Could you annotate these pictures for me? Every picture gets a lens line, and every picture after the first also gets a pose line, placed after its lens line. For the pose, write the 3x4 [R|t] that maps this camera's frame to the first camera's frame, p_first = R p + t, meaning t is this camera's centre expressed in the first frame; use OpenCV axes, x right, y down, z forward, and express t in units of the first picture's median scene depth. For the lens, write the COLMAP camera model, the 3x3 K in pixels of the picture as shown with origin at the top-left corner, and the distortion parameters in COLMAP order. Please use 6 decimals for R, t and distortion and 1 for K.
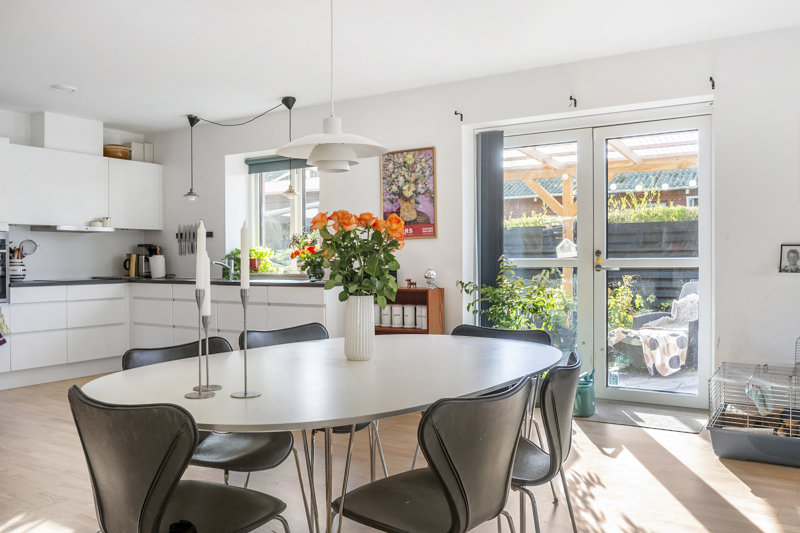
lens RADIAL K [[669.1, 0, 400.0], [0, 669.1, 266.5], [0, 0, 1]] dist [0.001441, -0.053247]
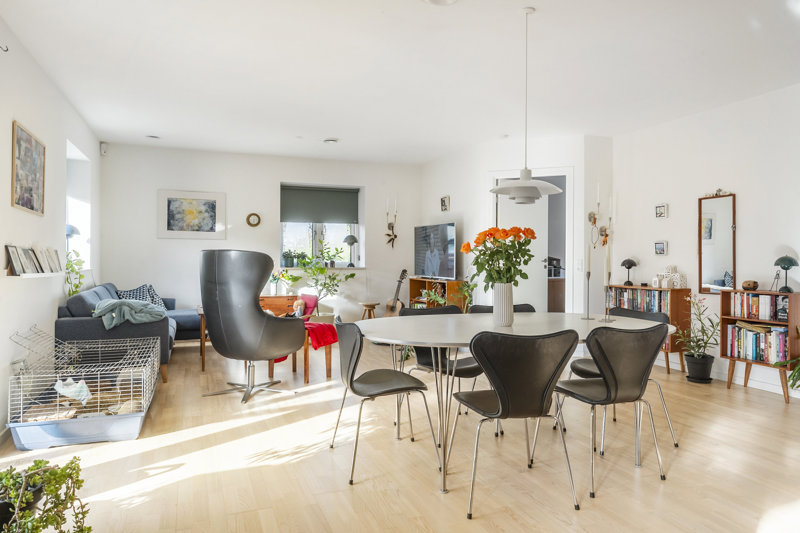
lens RADIAL K [[543.4, 0, 400.0], [0, 543.4, 266.5], [0, 0, 1]] dist [-0.008507, -0.000769]
pose [[-0.805962, -0.006958, 0.591926, -0.239610], [0.004473, 0.999831, 0.017844, -0.008183], [-0.591950, 0.017029, -0.805794, 0.861585]]
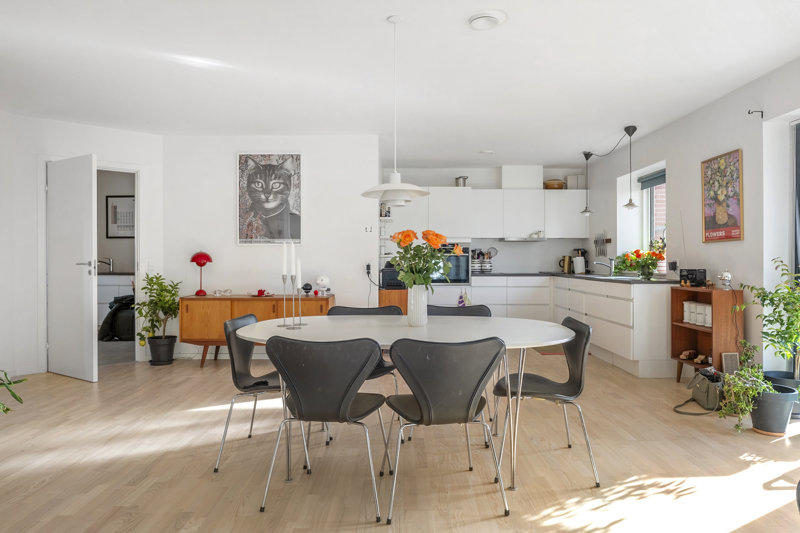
lens RADIAL K [[519.1, 0, 400.0], [0, 519.1, 266.5], [0, 0, 1]] dist [-0.002568, -0.001135]
pose [[0.538574, 0.014663, -0.842451, 0.375565], [-0.009344, 0.999891, 0.011430, -0.006270], [0.842527, 0.001716, 0.538652, 0.134199]]
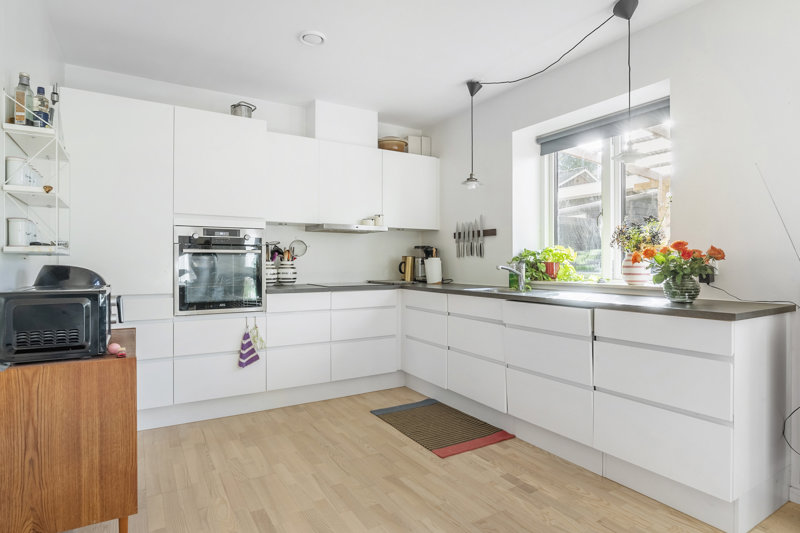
lens RADIAL K [[438.3, 0, 400.0], [0, 438.3, 266.5], [0, 0, 1]] dist [-0.022476, 0.000320]
pose [[0.898542, 0.009752, -0.438778, -0.165037], [-0.009482, 0.999951, 0.002806, -0.006909], [0.438784, 0.001639, 0.898591, 0.513818]]
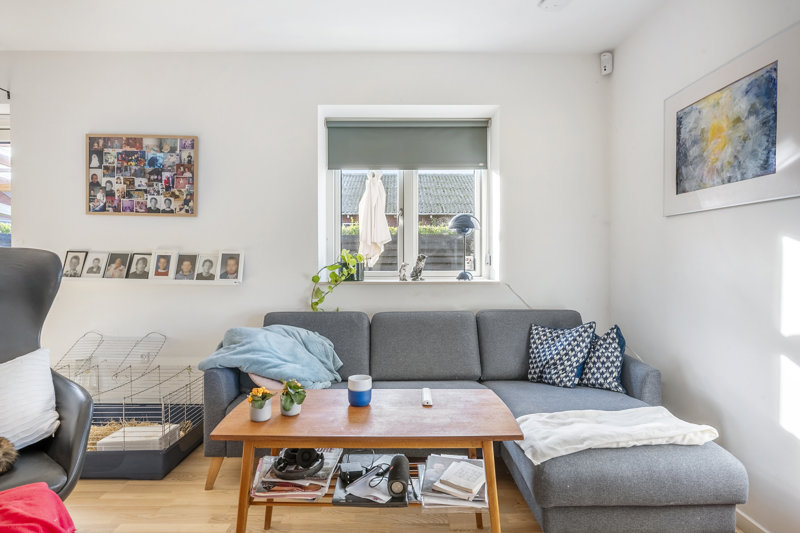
lens RADIAL K [[444.2, 0, 400.0], [0, 444.2, 266.5], [0, 0, 1]] dist [0.003845, 0.000480]
pose [[0.838510, 0.001305, 0.544885, 0.425380], [-0.002198, 0.999997, 0.000987, -0.006422], [-0.544882, -0.002025, 0.838510, 0.059910]]
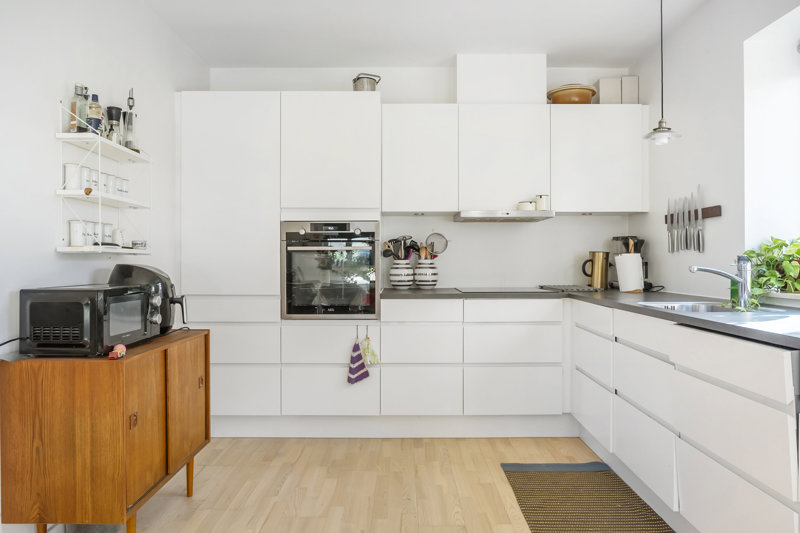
lens RADIAL K [[525.2, 0, 400.0], [0, 525.2, 266.5], [0, 0, 1]] dist [-0.026349, 0.000764]
pose [[0.535590, 0.012792, -0.844381, -0.087682], [-0.009159, 0.999914, 0.009339, -0.008474], [0.844429, 0.002732, 0.535661, 0.647392]]
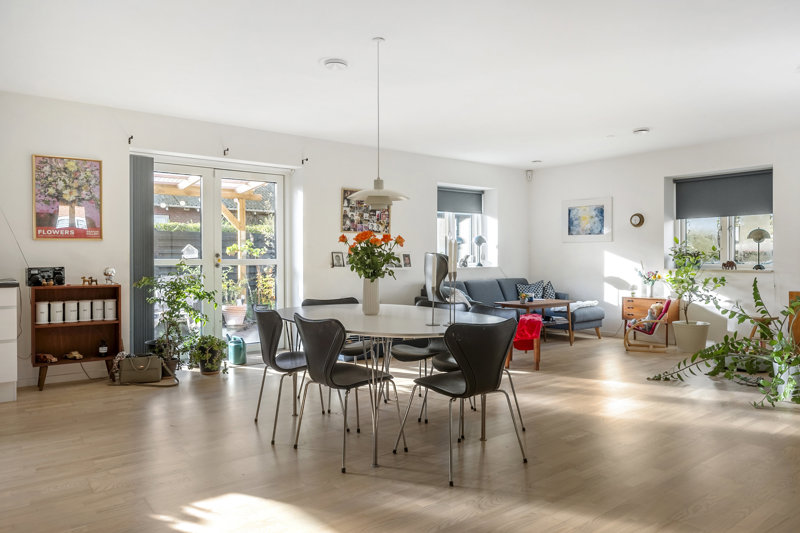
lens RADIAL K [[543.4, 0, 400.0], [0, 543.4, 266.5], [0, 0, 1]] dist [-0.008507, -0.000769]
pose [[0.336446, -0.008745, 0.941662, -0.562702], [0.006060, 0.999956, 0.007122, -0.001193], [-0.941683, 0.003310, 0.336484, 0.182862]]
